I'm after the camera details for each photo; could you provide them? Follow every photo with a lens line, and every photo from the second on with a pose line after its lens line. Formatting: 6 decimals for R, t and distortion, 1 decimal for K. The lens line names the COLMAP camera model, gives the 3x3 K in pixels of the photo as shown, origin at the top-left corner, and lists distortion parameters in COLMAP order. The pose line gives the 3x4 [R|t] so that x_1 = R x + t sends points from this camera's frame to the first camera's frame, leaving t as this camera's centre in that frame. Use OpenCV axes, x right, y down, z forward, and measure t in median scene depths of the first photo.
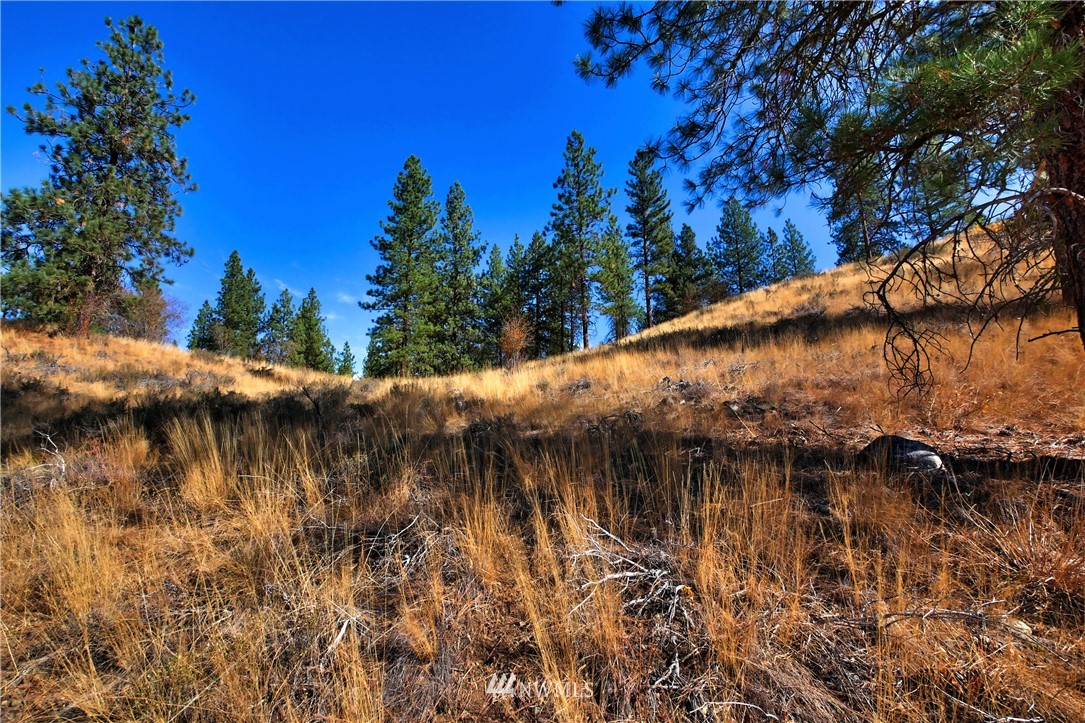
lens RADIAL K [[451.1, 0, 545.5], [0, 451.1, 357.0], [0, 0, 1]] dist [-0.002986, 0.000774]
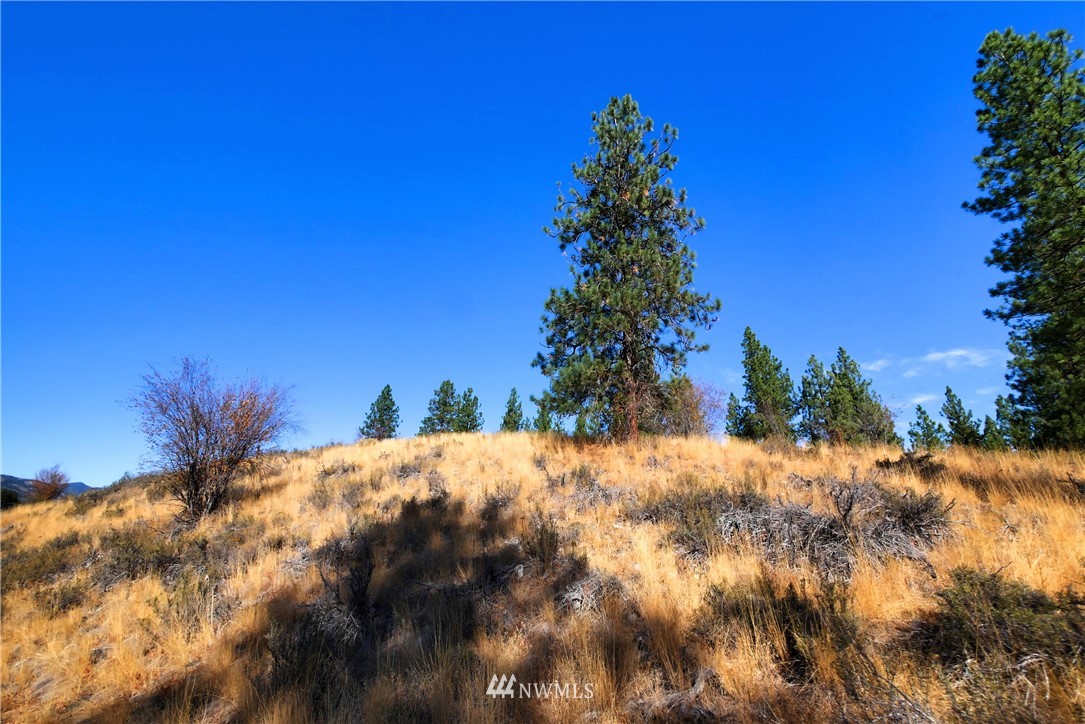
lens RADIAL K [[451.1, 0, 548.9], [0, 451.1, 353.9], [0, 0, 1]] dist [-0.002986, 0.000774]
pose [[0.511214, -0.300367, -0.805257, -0.365184], [0.134661, 0.953363, -0.270122, 0.000531], [0.848838, 0.029654, 0.527820, 0.390700]]
